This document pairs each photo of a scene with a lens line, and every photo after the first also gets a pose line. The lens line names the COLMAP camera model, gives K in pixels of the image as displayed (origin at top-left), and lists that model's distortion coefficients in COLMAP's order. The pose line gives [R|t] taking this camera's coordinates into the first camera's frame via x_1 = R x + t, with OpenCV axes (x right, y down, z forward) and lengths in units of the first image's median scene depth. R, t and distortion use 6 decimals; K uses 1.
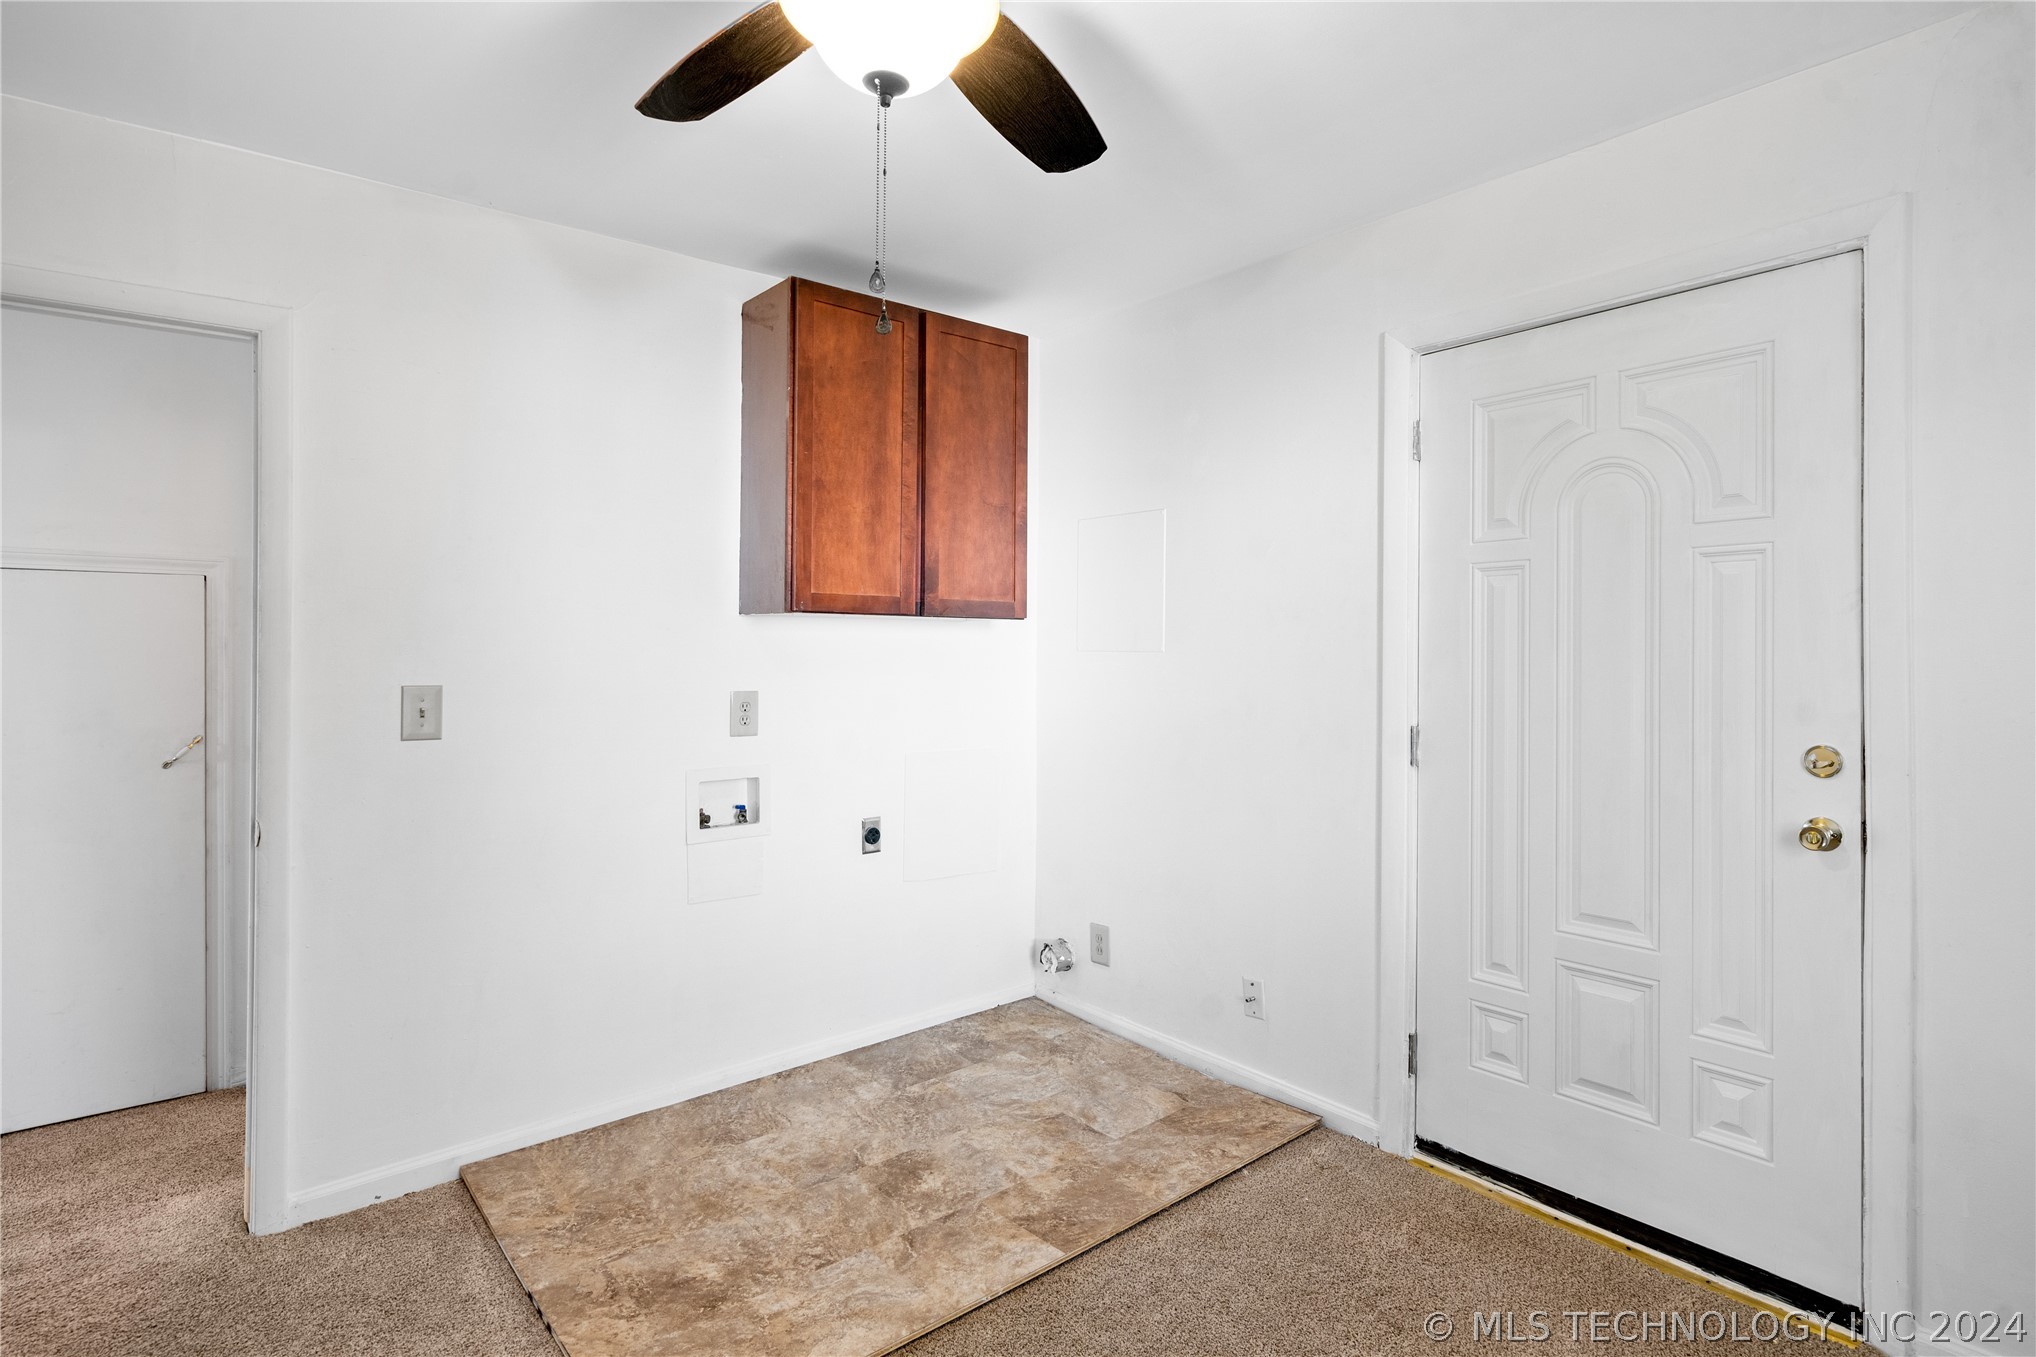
lens RADIAL K [[1024.9, 0, 1010.1], [0, 1024.9, 672.1], [0, 0, 1]] dist [0.001591, 0.002576]
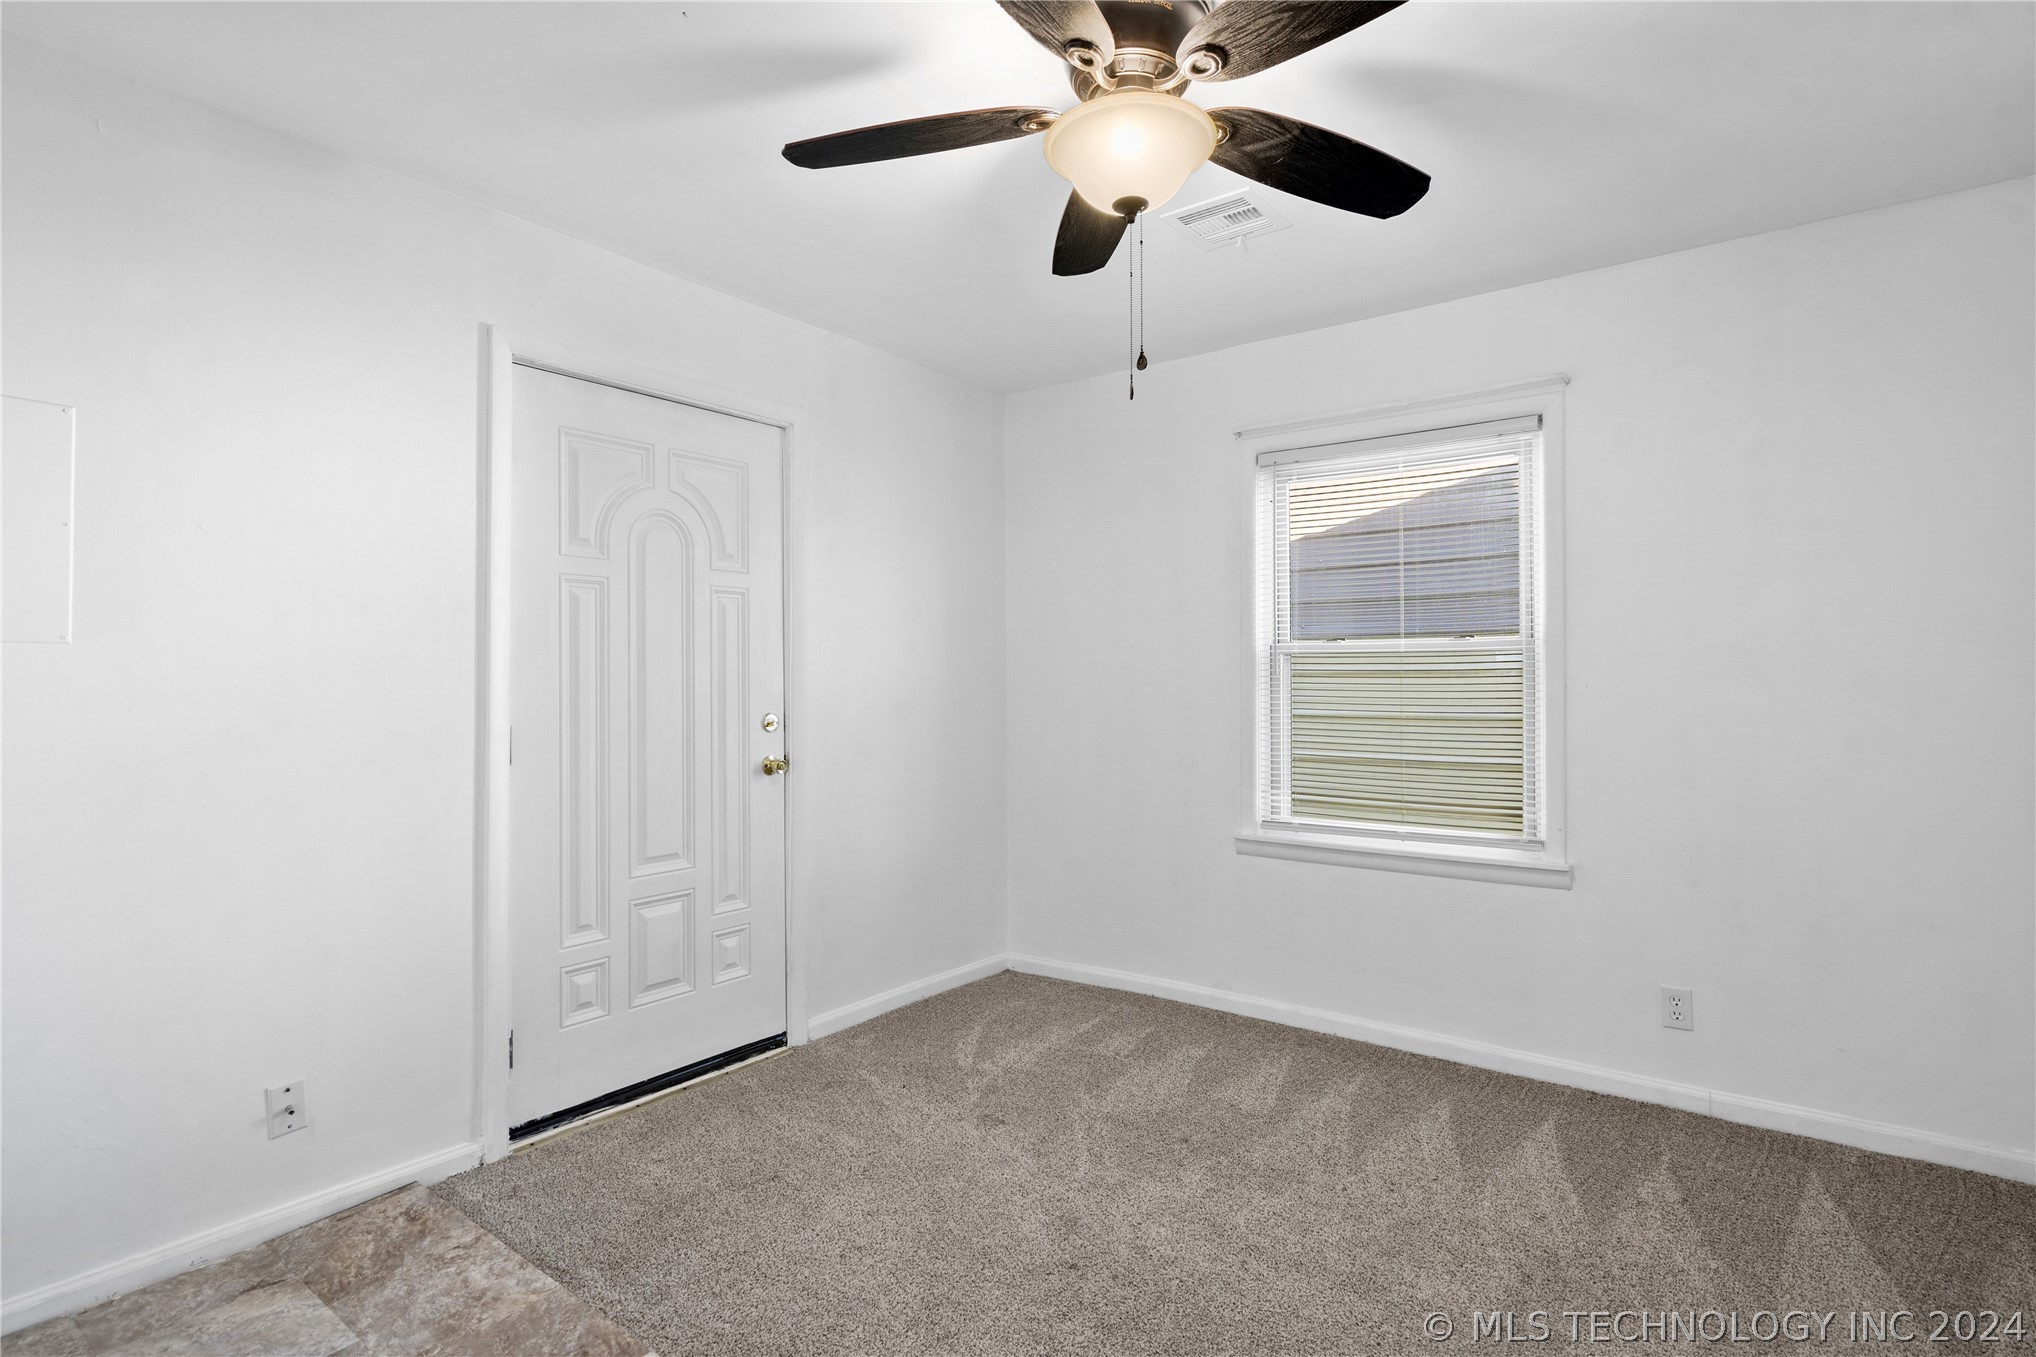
lens RADIAL K [[1024.9, 0, 1008.9], [0, 1024.9, 663.7], [0, 0, 1]] dist [0.001591, 0.002576]
pose [[-0.221718, -0.000668, 0.975111, -0.749908], [0.008001, 0.999965, 0.002505, -0.007968], [-0.975078, 0.008357, -0.221705, 0.786437]]
